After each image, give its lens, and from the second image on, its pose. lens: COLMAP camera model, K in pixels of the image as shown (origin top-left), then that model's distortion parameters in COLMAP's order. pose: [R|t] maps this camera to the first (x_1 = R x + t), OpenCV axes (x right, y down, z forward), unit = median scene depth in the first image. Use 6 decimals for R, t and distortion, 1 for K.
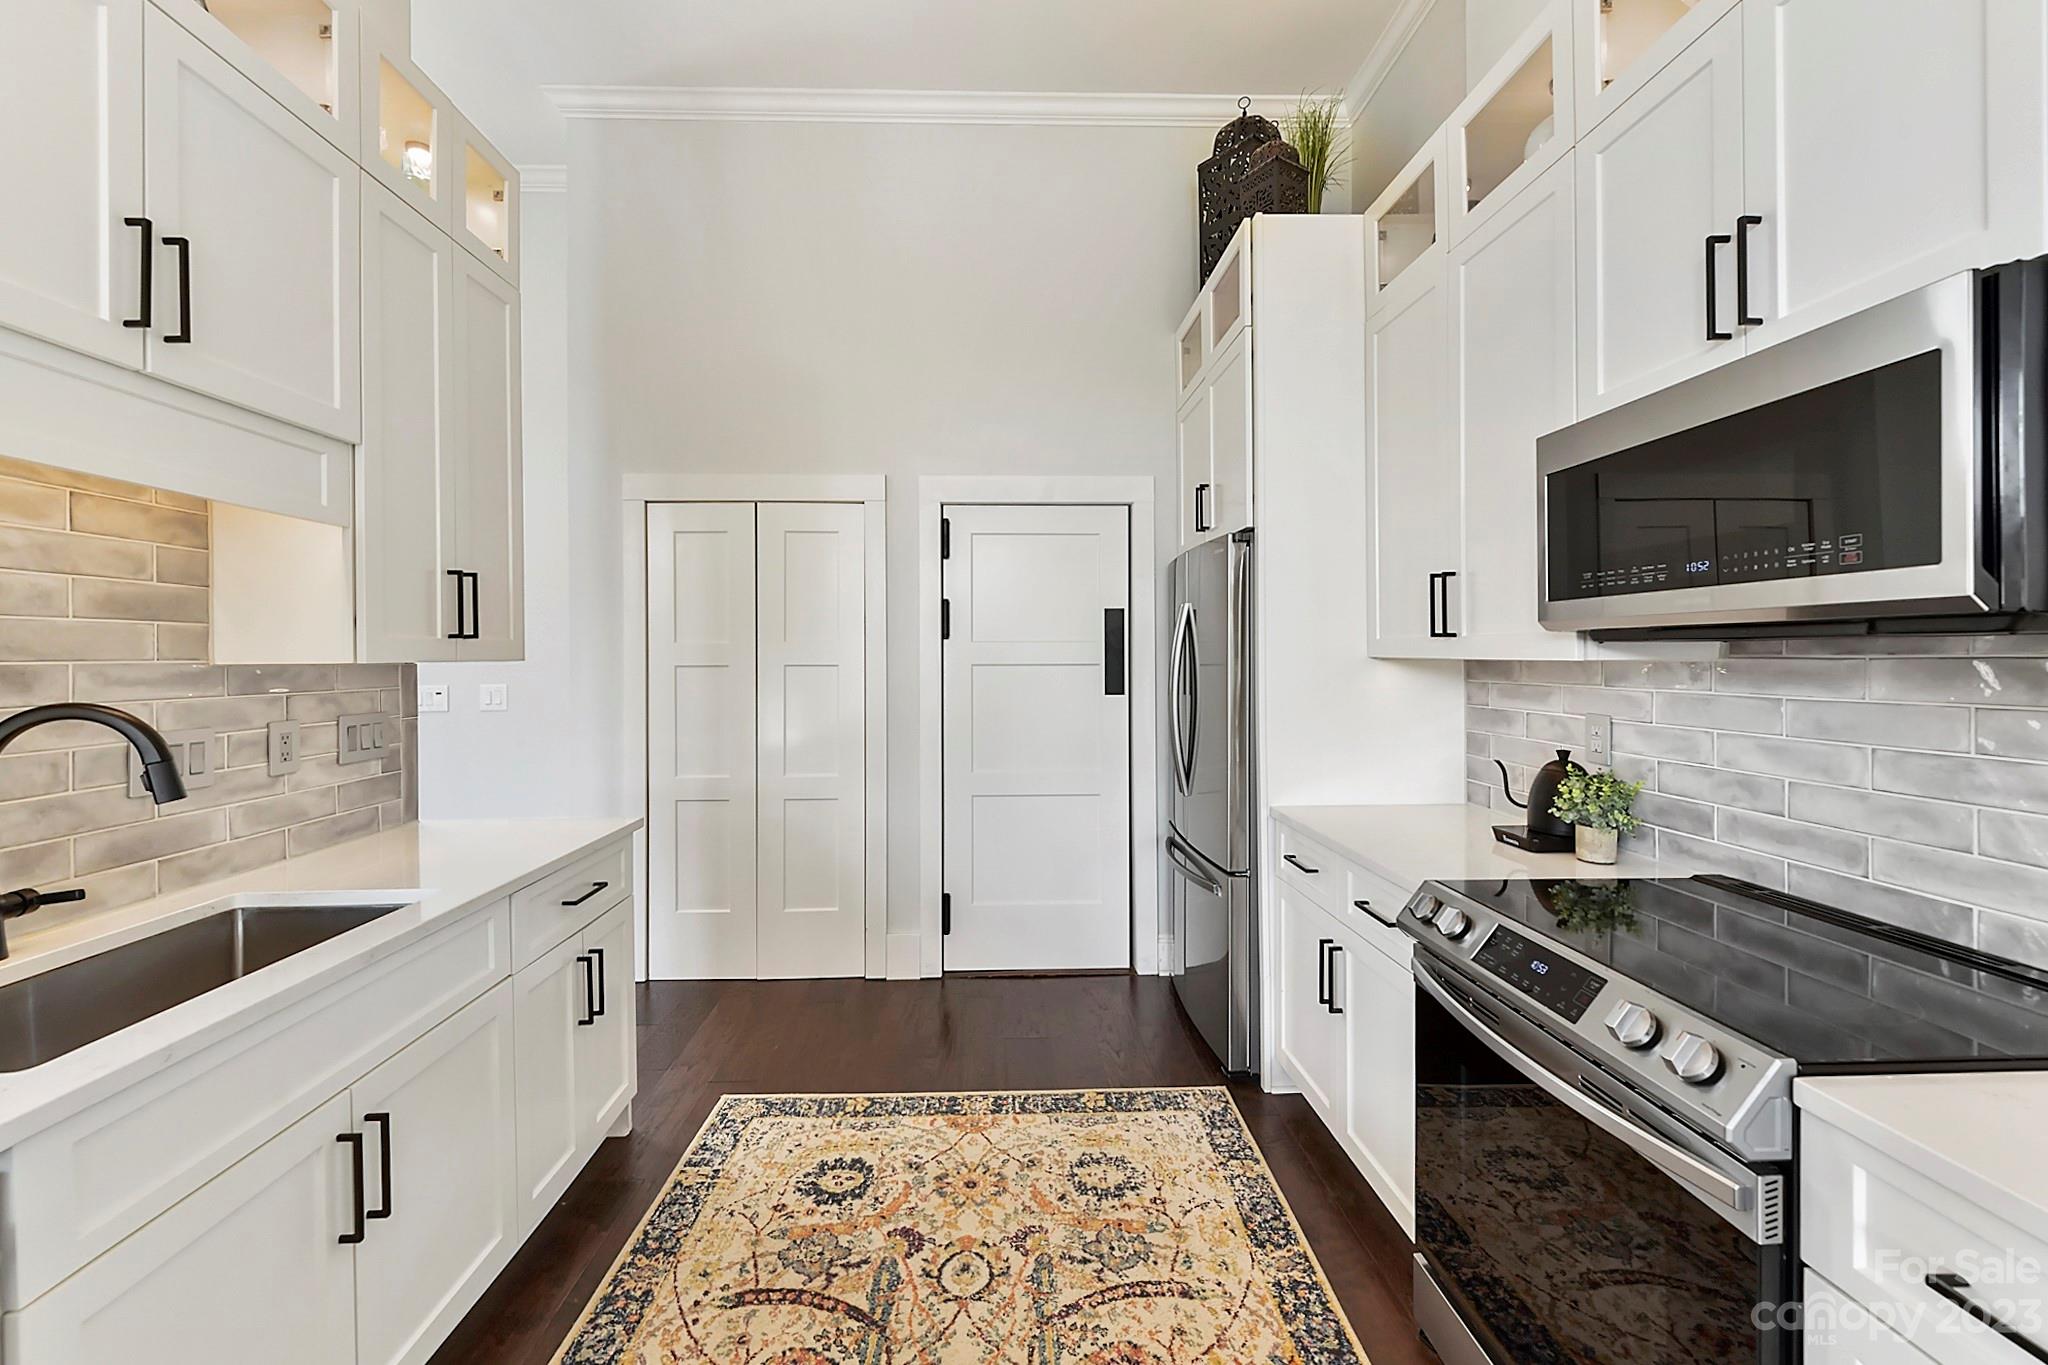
lens RADIAL K [[815.8, 0, 1021.5], [0, 815.8, 660.5], [0, 0, 1]] dist [0.003304, -0.000575]
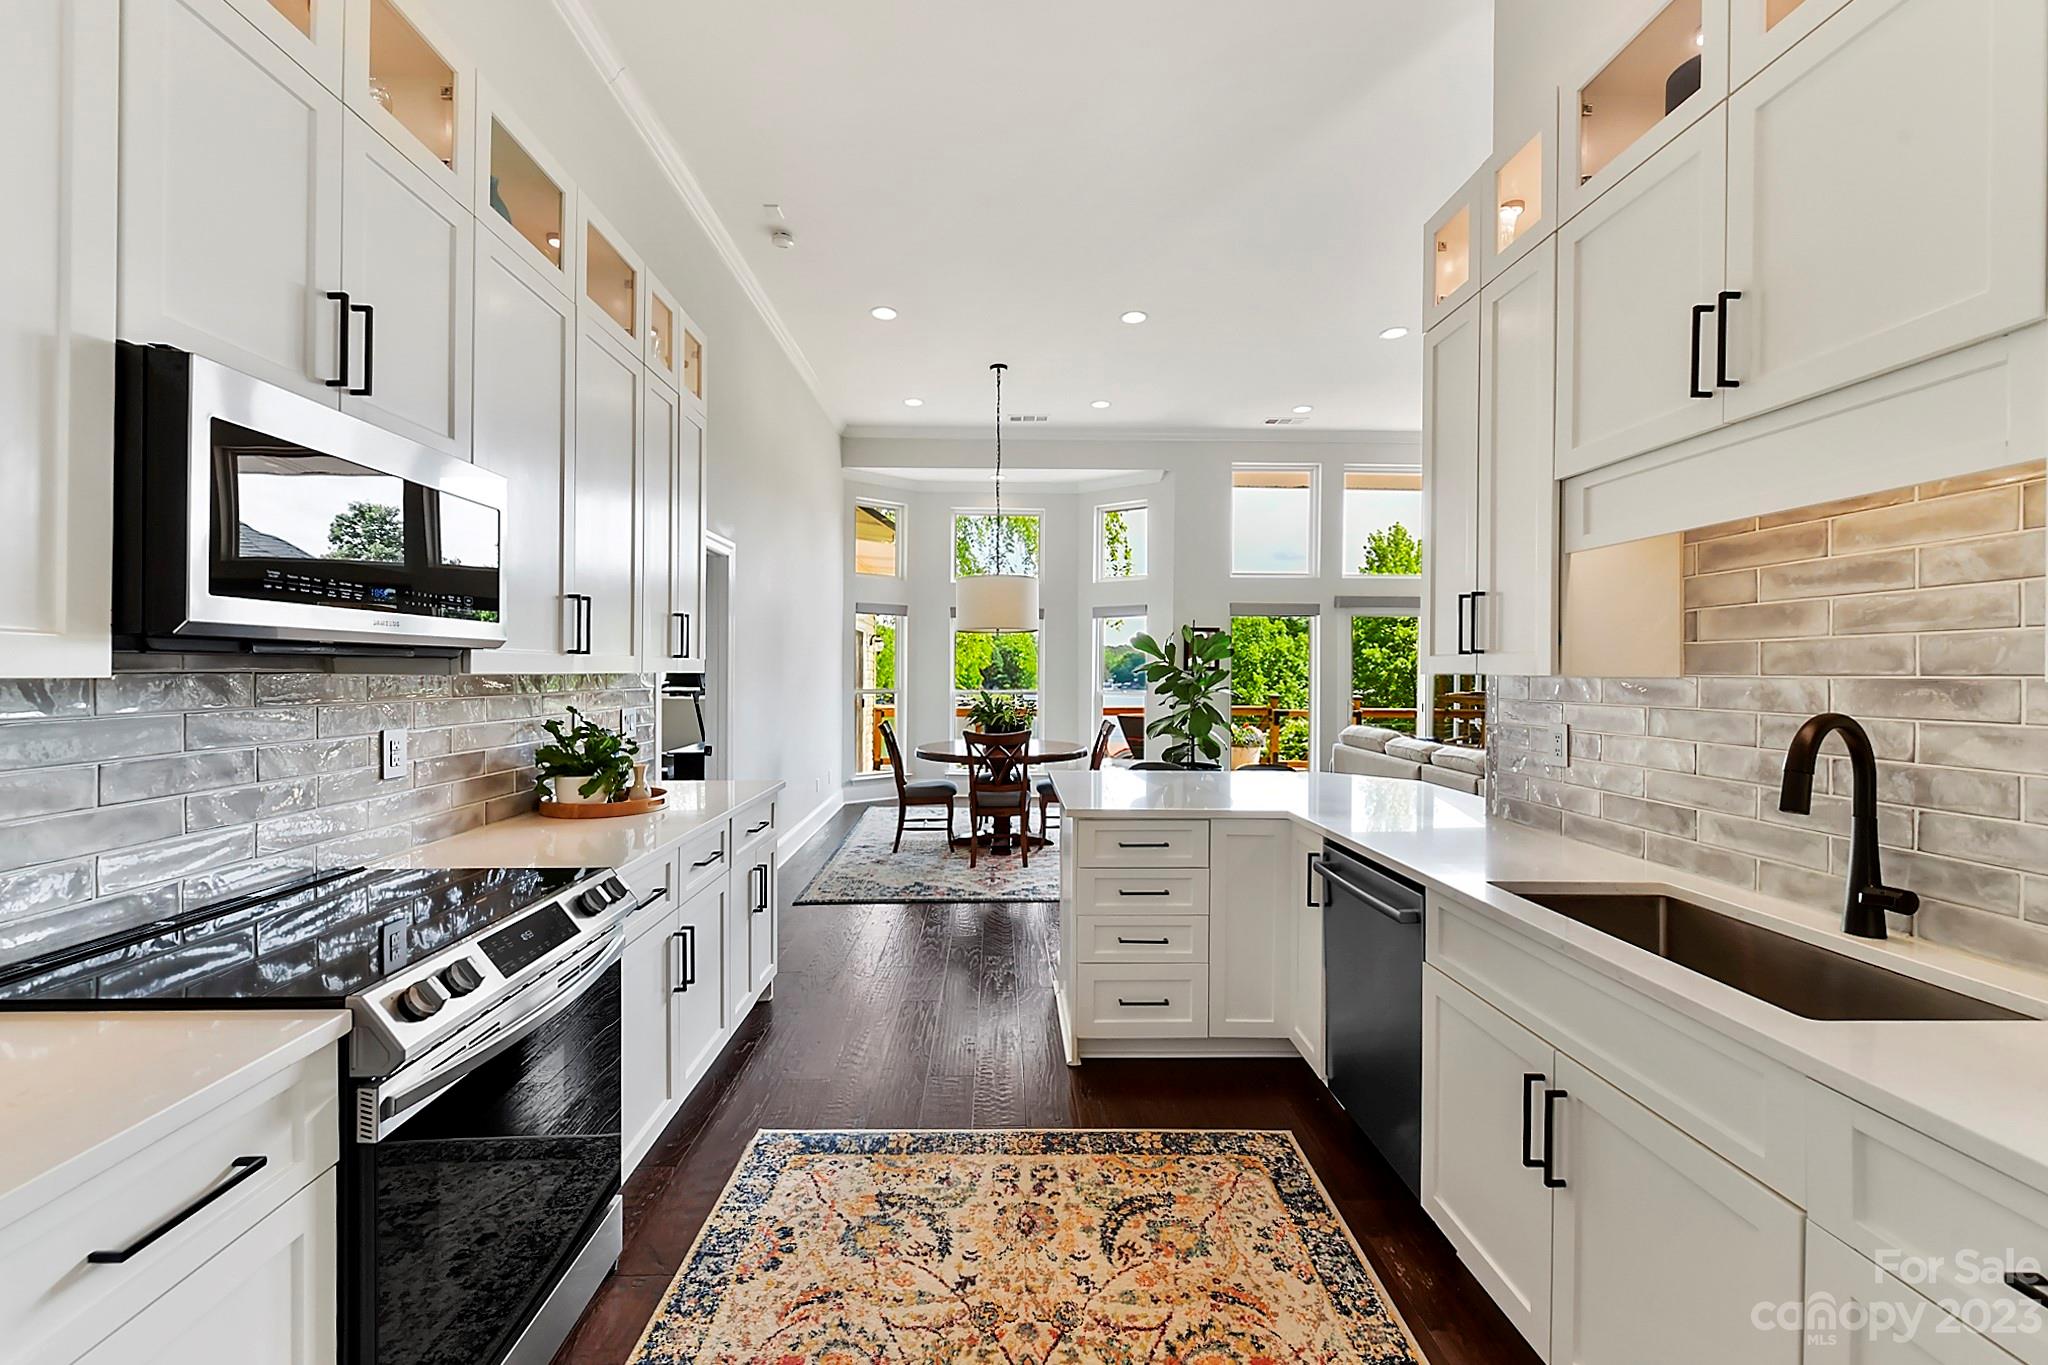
lens RADIAL K [[815.8, 0, 1028.1], [0, 815.8, 673.1], [0, 0, 1]] dist [0.003304, -0.000575]
pose [[-1.000000, 0.000556, 0.000648, -0.064282], [0.000559, 0.999988, 0.004872, -0.005260], [-0.000645, 0.004872, -0.999988, 1.503248]]
